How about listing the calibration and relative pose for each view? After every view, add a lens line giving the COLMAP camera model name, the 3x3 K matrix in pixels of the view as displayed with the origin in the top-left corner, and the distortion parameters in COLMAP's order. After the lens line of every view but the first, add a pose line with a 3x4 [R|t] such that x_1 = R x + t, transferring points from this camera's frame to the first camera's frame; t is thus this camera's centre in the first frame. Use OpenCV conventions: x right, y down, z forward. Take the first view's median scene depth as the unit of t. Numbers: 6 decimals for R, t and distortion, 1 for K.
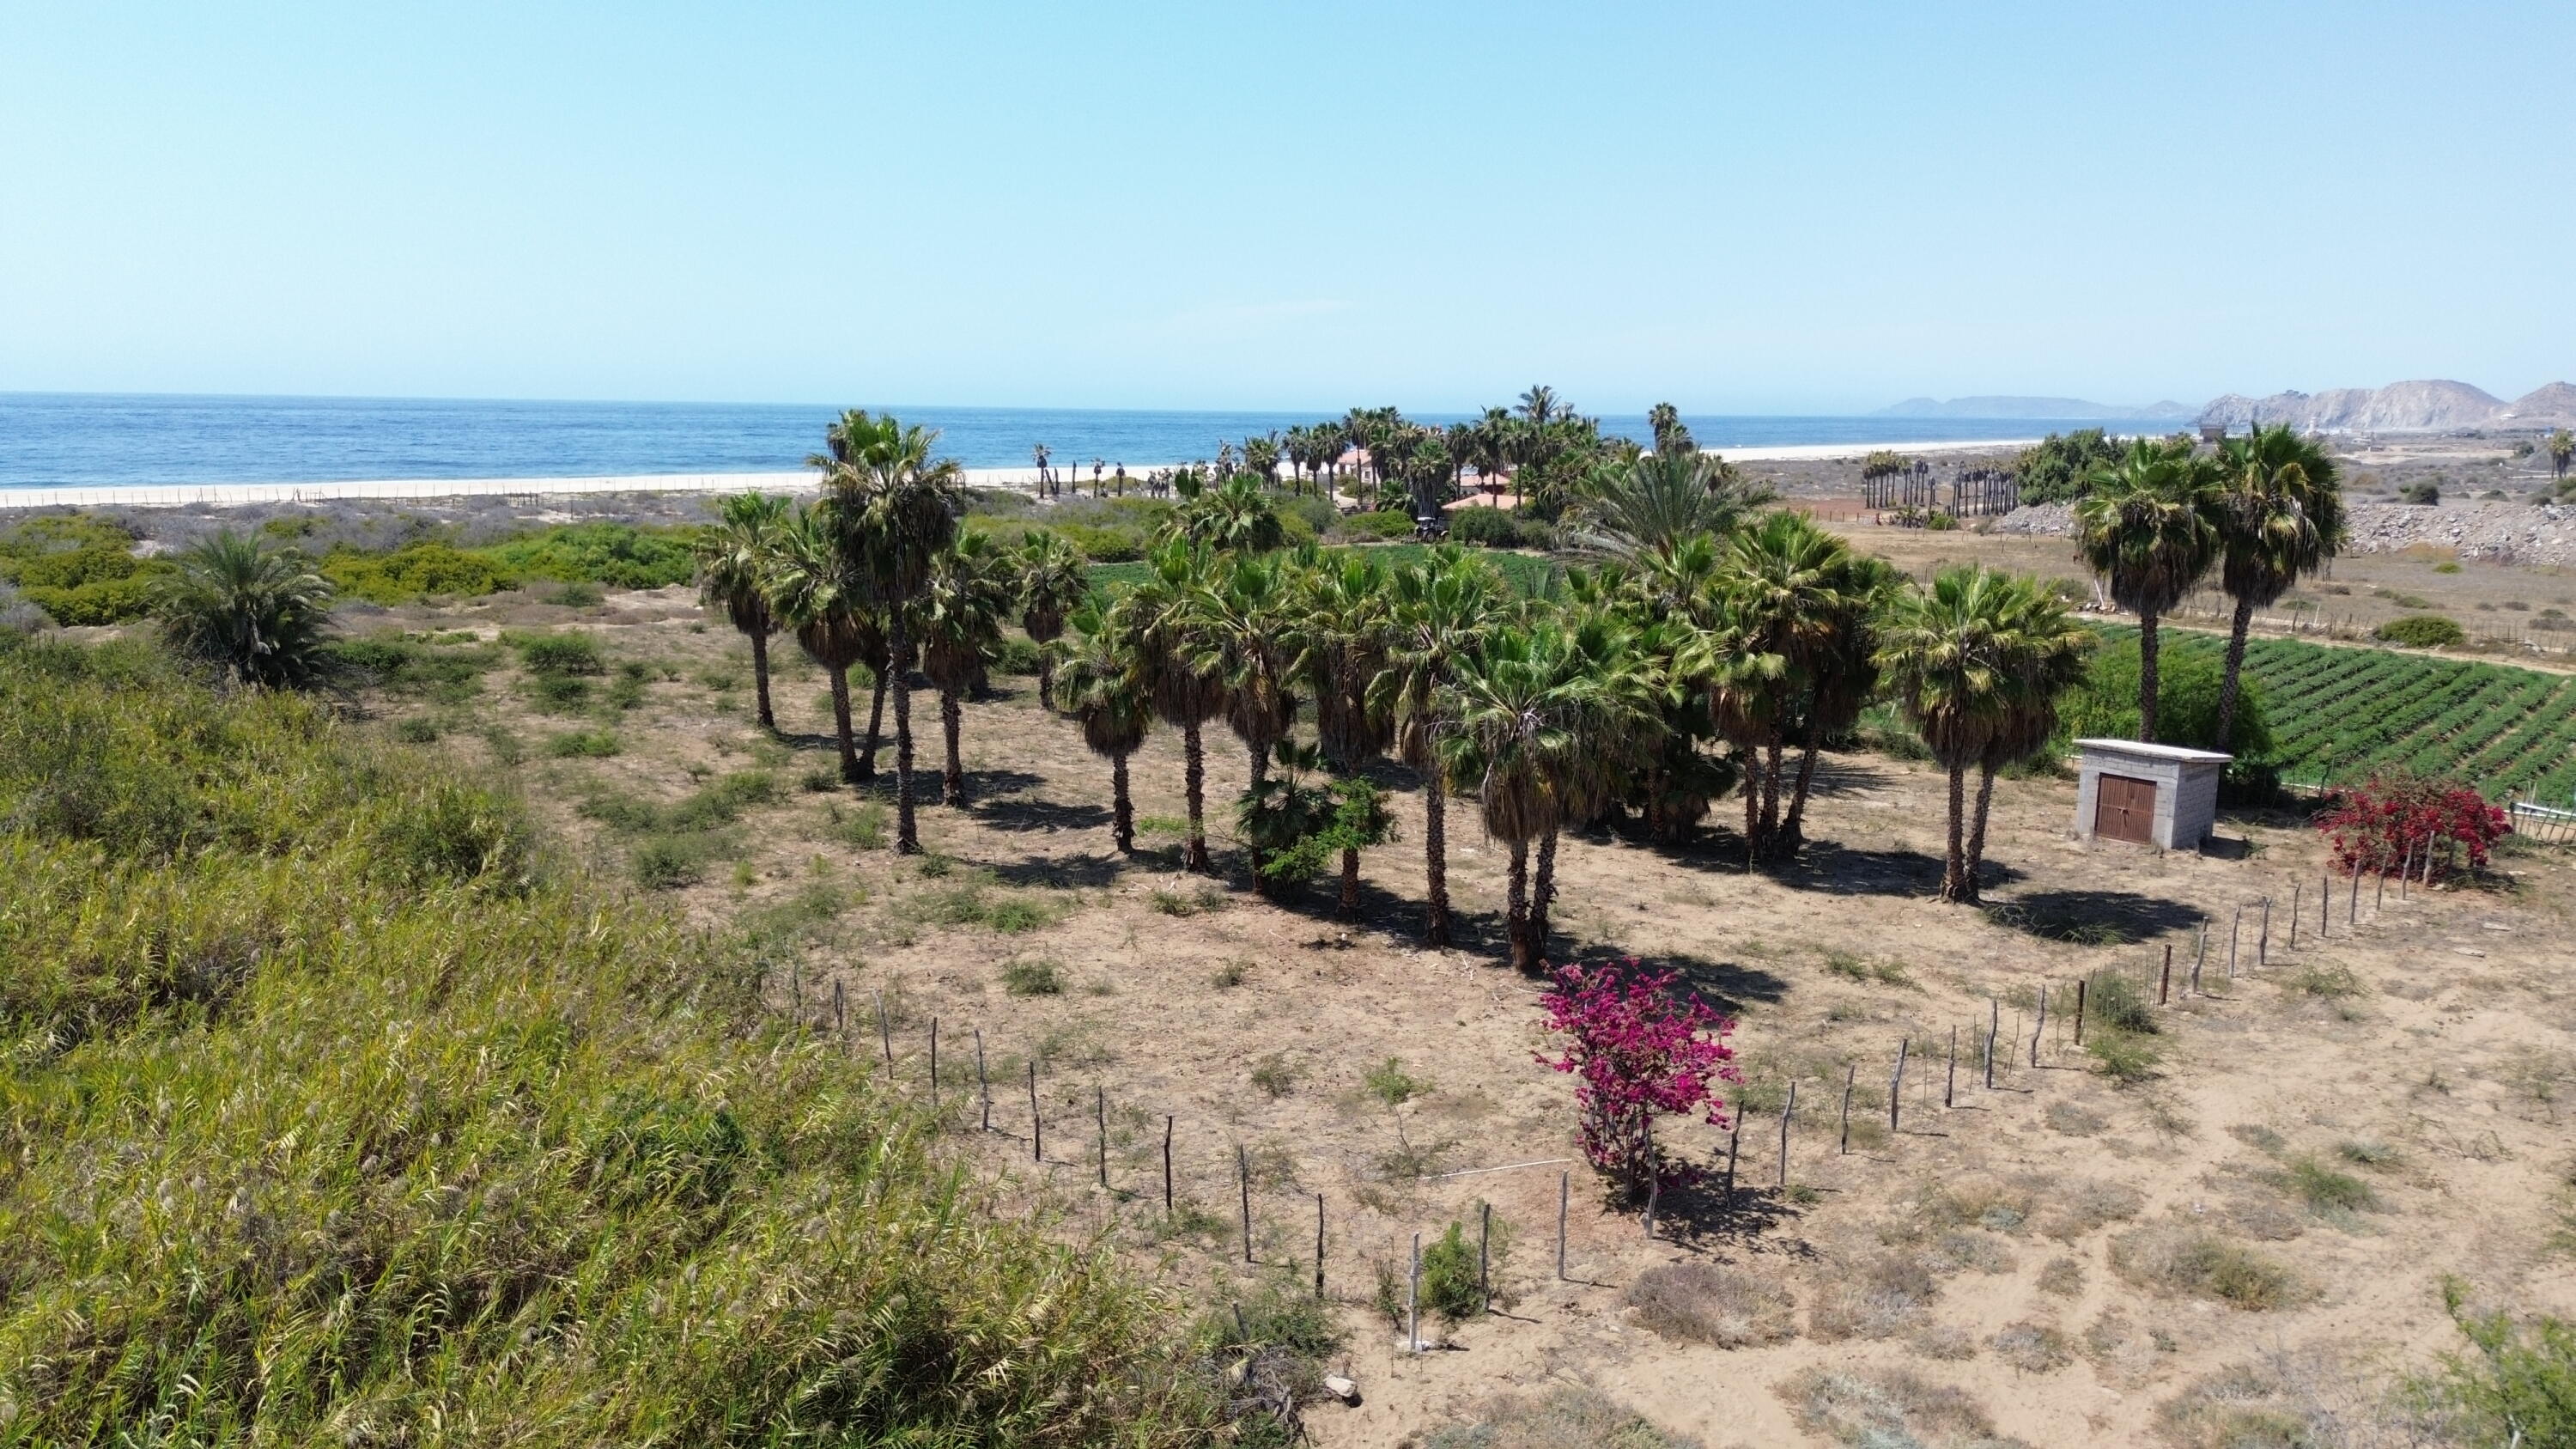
lens RADIAL K [[1816.5, 0, 1301.9], [0, 1816.5, 732.4], [0, 0, 1]] dist [0.048391, -0.038748]
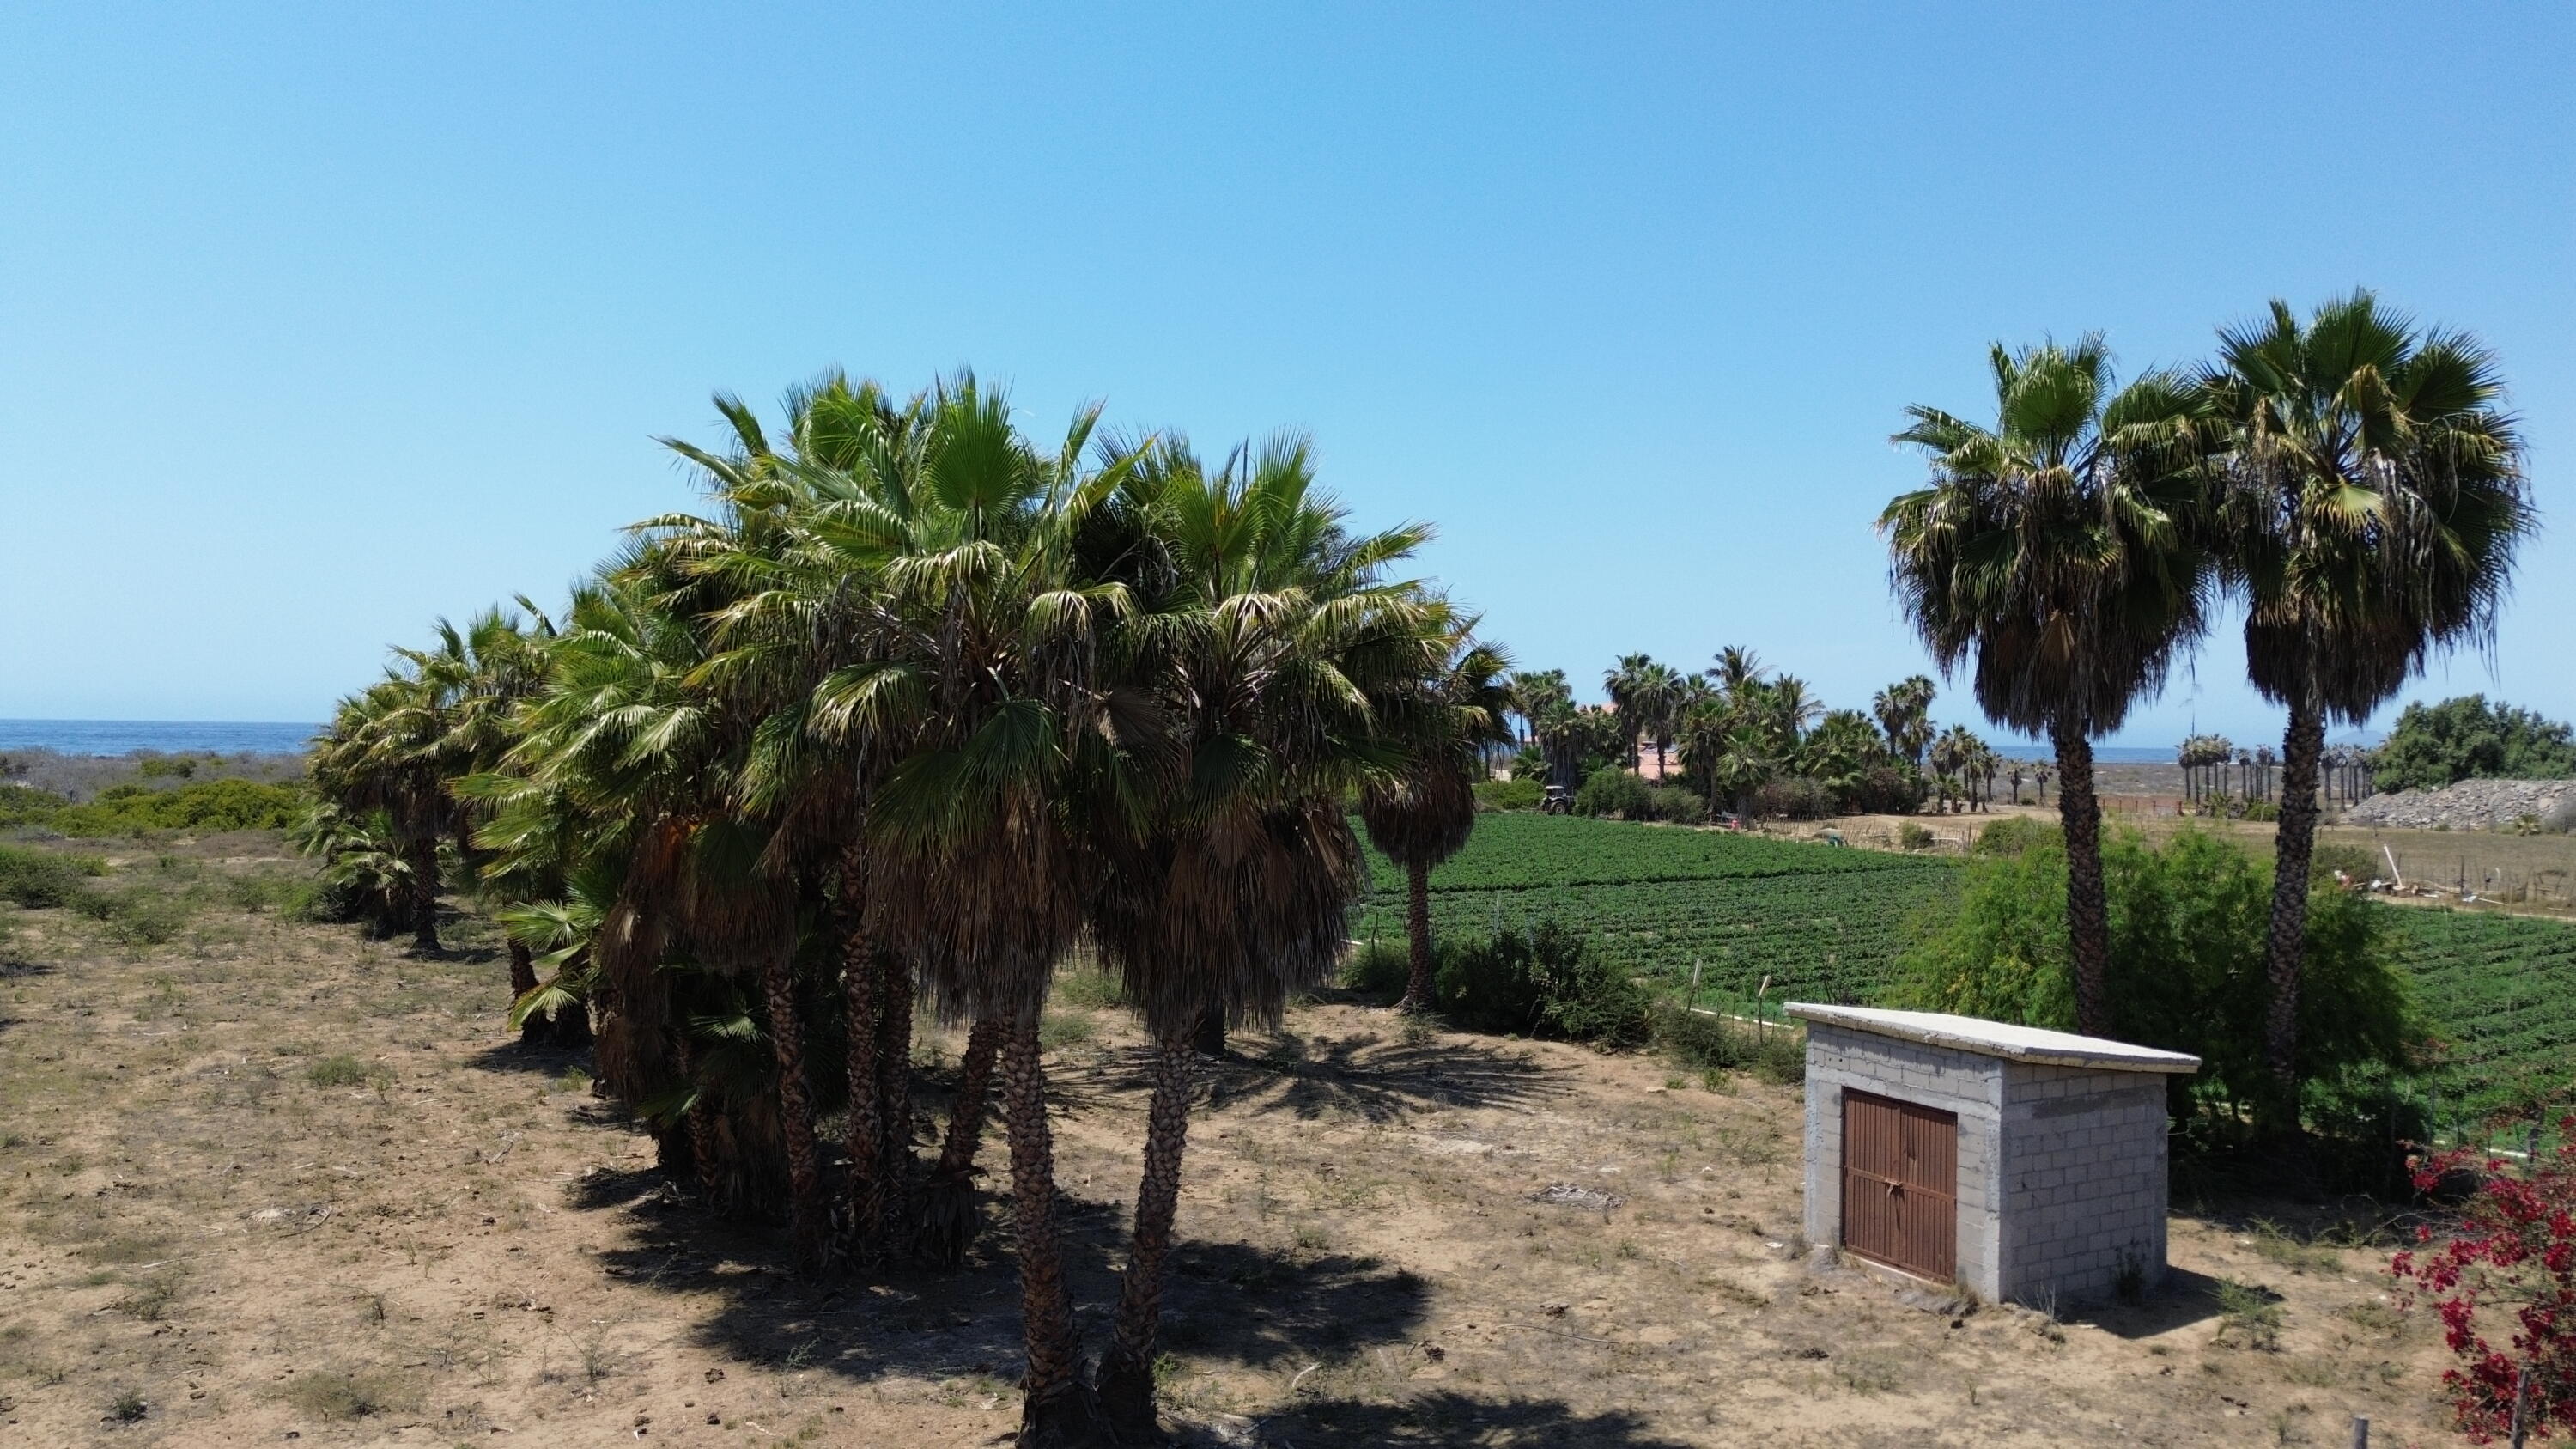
lens RADIAL K [[1816.5, 0, 1304.8], [0, 1816.5, 736.7], [0, 0, 1]] dist [0.048391, -0.038748]
pose [[0.979330, 0.002808, -0.202252, 0.459957], [-0.038573, 0.984147, -0.173109, 0.023180], [0.198559, 0.177332, 0.963913, 0.665019]]
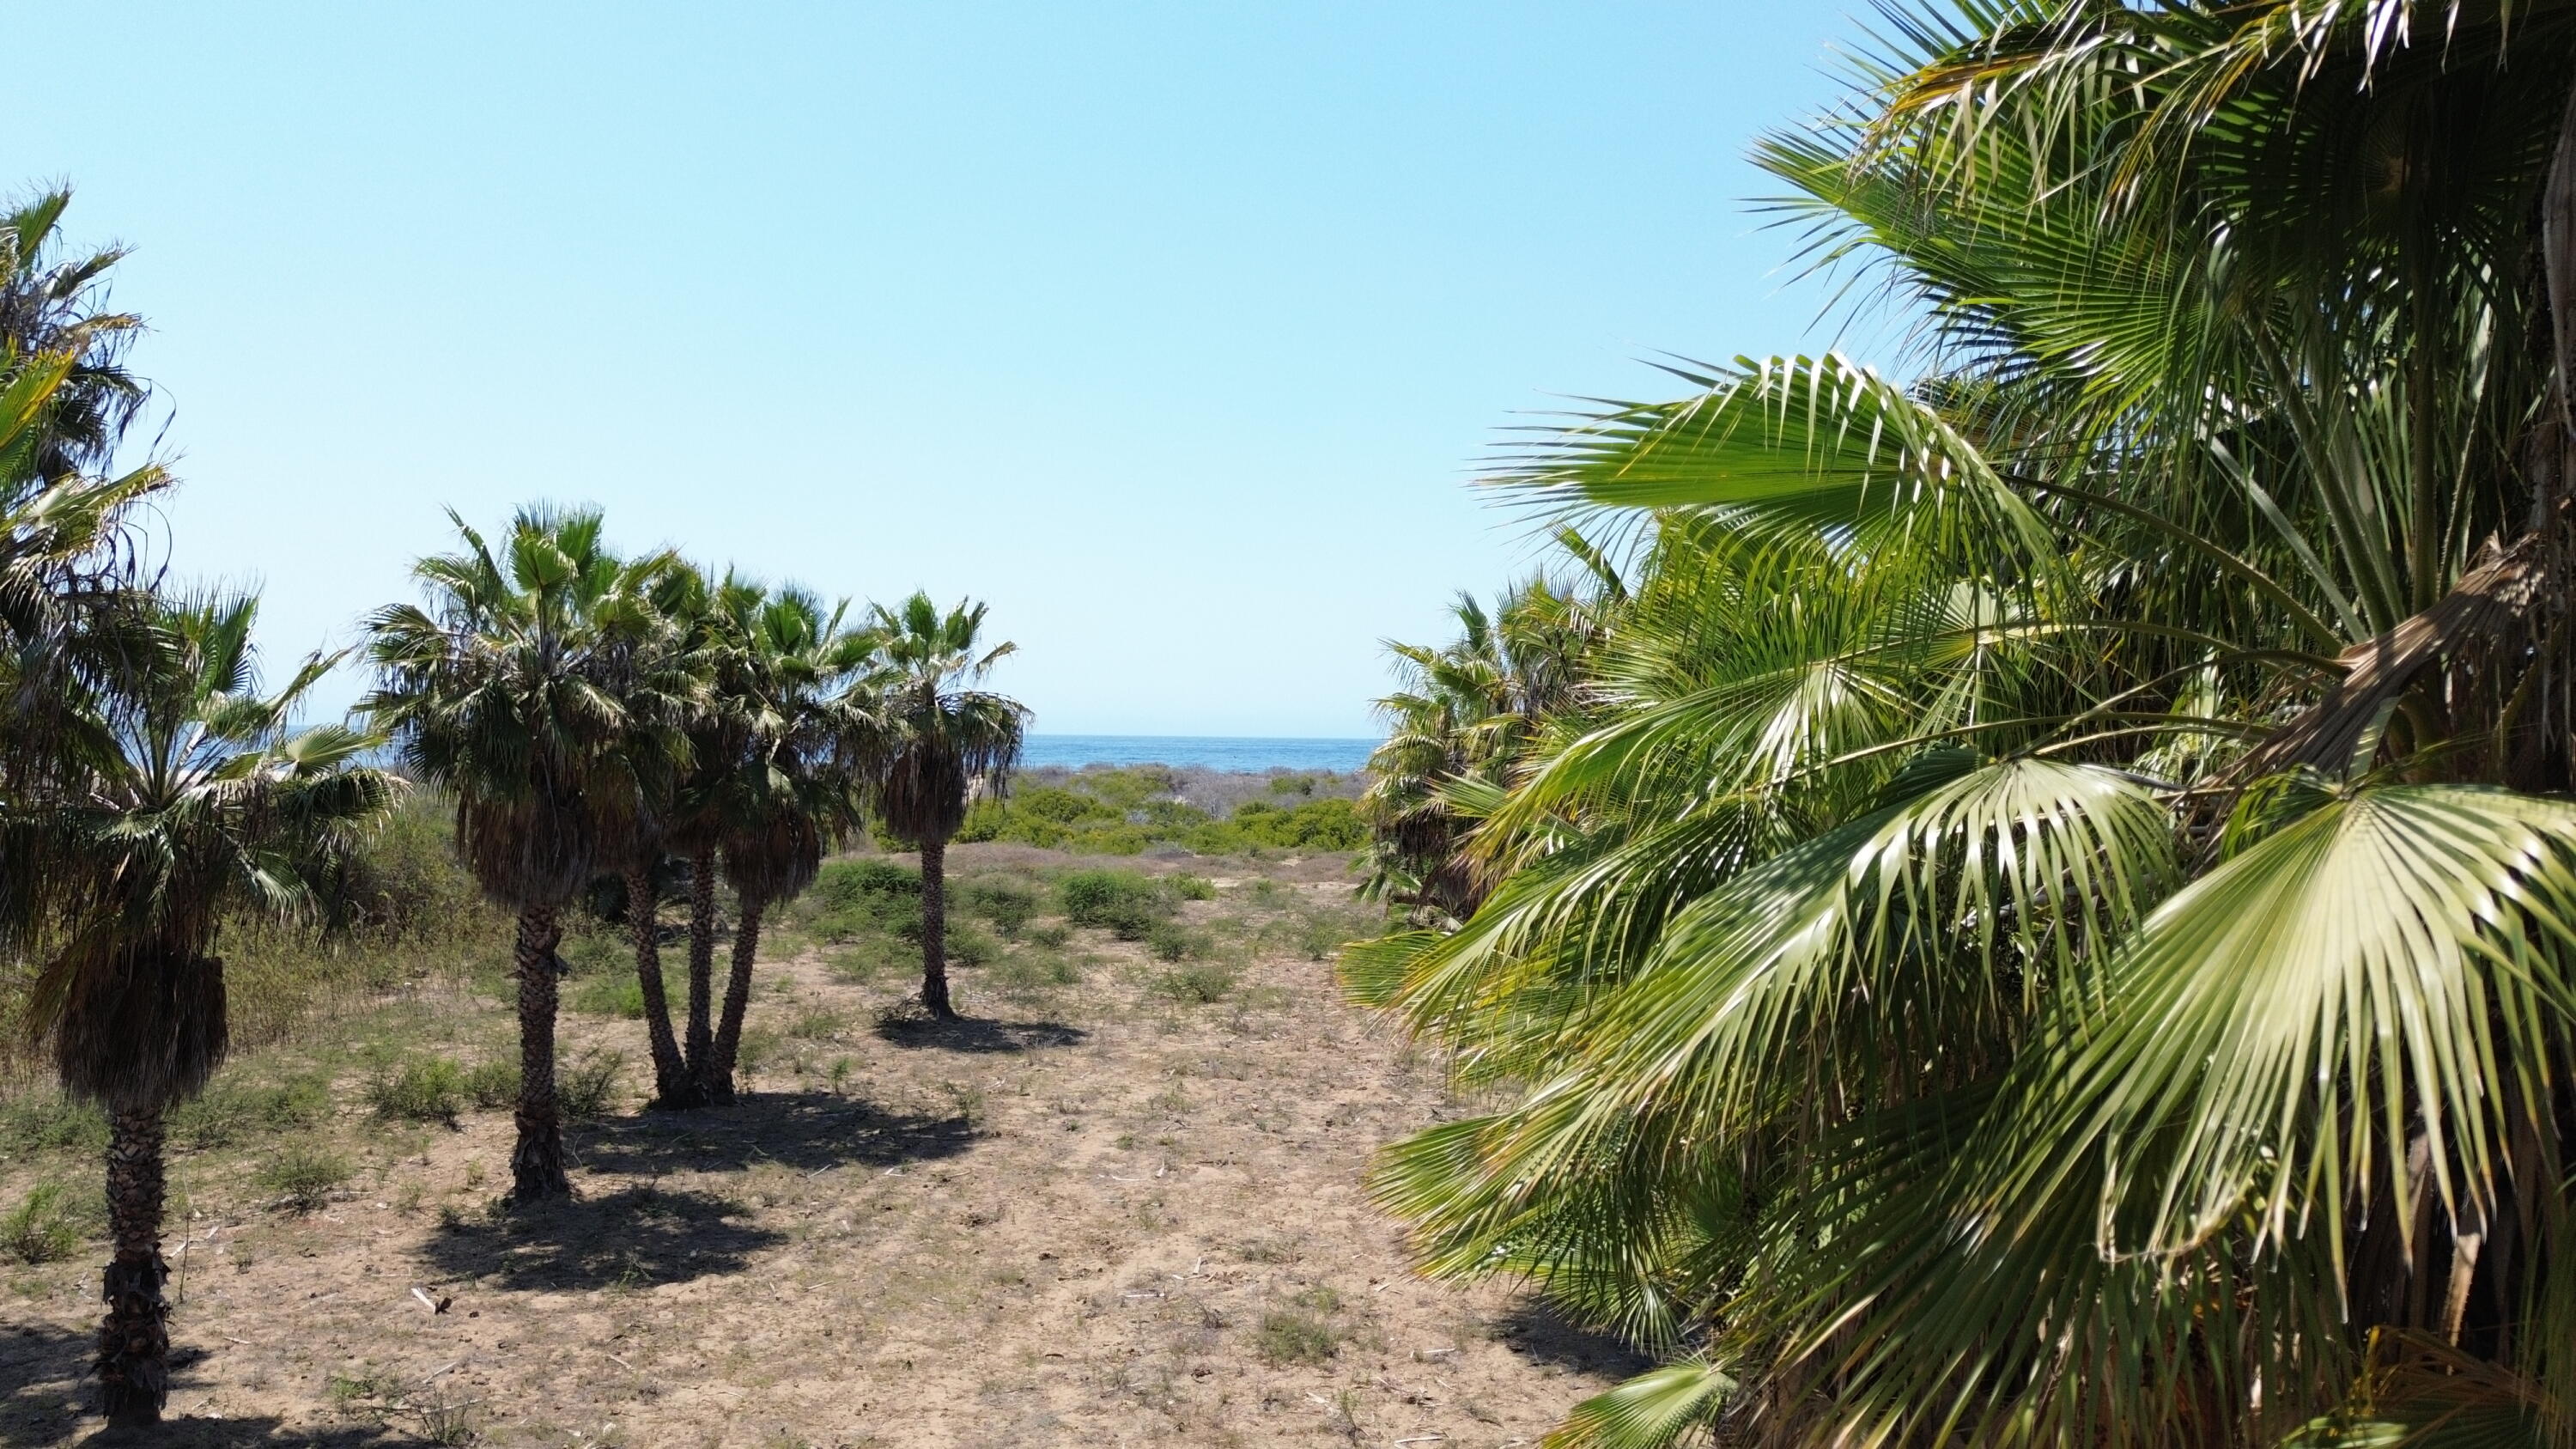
lens RADIAL K [[1816.5, 0, 1273.6], [0, 1816.5, 729.4], [0, 0, 1]] dist [0.048391, -0.038748]
pose [[0.703874, -0.005994, -0.710300, 0.281771], [-0.127191, 0.982739, -0.134334, -0.030389], [0.698845, 0.184898, 0.690962, 0.927631]]
